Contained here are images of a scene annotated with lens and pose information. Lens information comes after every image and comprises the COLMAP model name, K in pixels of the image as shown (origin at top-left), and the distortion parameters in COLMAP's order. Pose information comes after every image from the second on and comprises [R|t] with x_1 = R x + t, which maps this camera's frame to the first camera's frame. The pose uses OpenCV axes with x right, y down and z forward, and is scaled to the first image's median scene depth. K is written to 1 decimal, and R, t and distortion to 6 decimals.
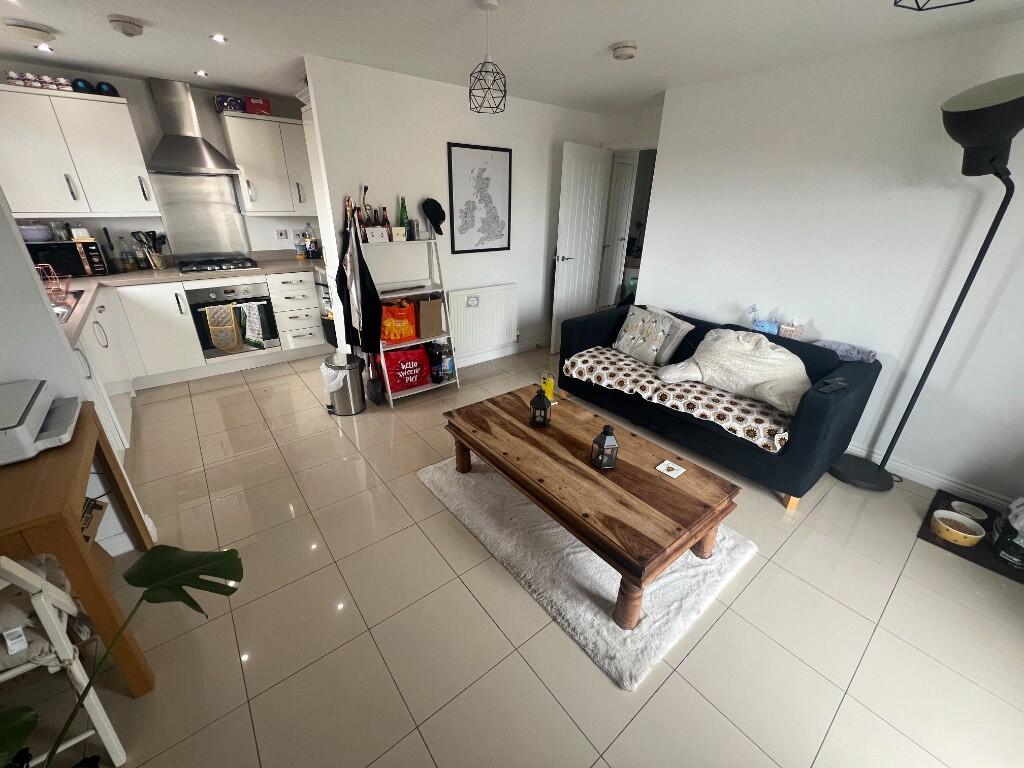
lens RADIAL K [[407.6, 0, 506.1], [0, 407.6, 381.1], [0, 0, 1]] dist [-0.000894, -0.000497]
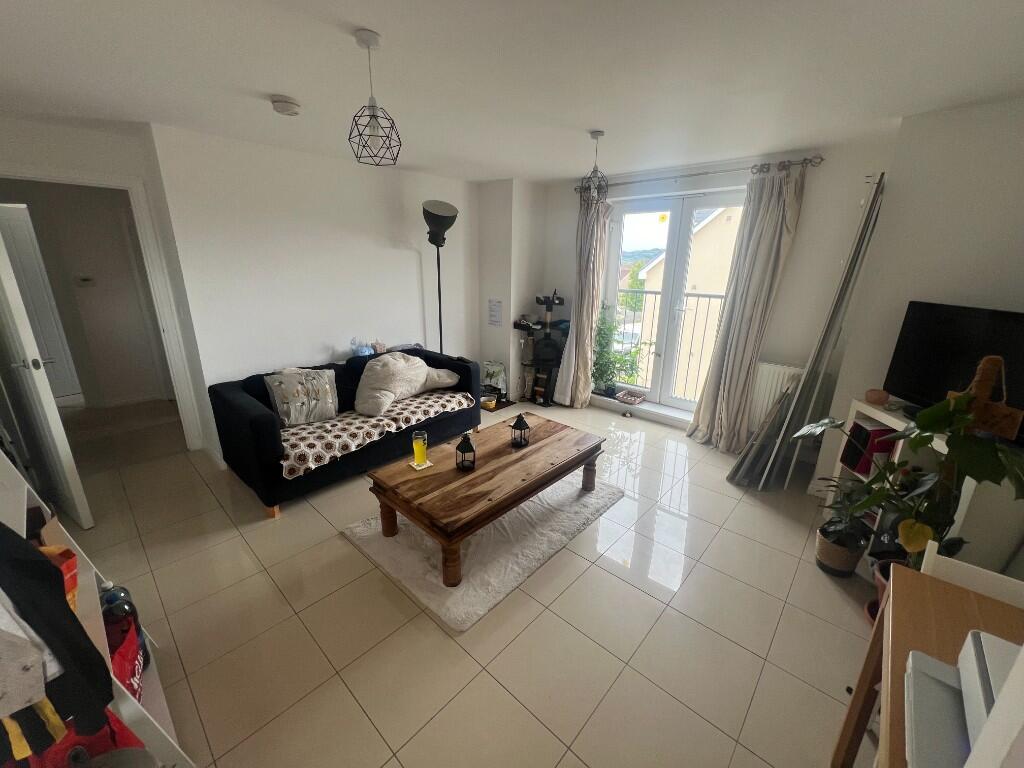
lens RADIAL K [[407.6, 0, 512.2], [0, 407.6, 383.5], [0, 0, 1]] dist [-0.000894, -0.000497]
pose [[-0.160823, -0.309189, 0.937303, -0.599352], [0.387326, 0.853712, 0.348073, -0.280747], [-0.907808, 0.419020, -0.017540, 0.578311]]
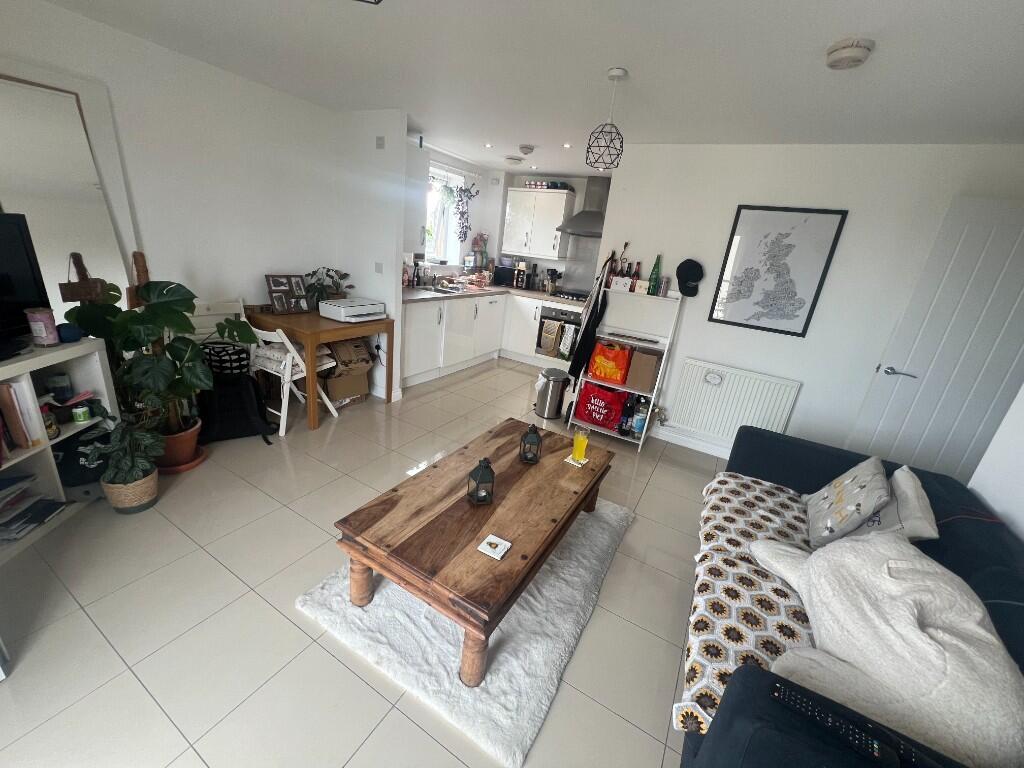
lens RADIAL K [[407.6, 0, 511.7], [0, 407.6, 381.9], [0, 0, 1]] dist [-0.000894, -0.000497]
pose [[0.374347, 0.320581, -0.870110, 0.601099], [-0.470965, 0.874034, 0.119404, -0.109287], [0.798785, 0.365093, 0.478174, 0.304876]]
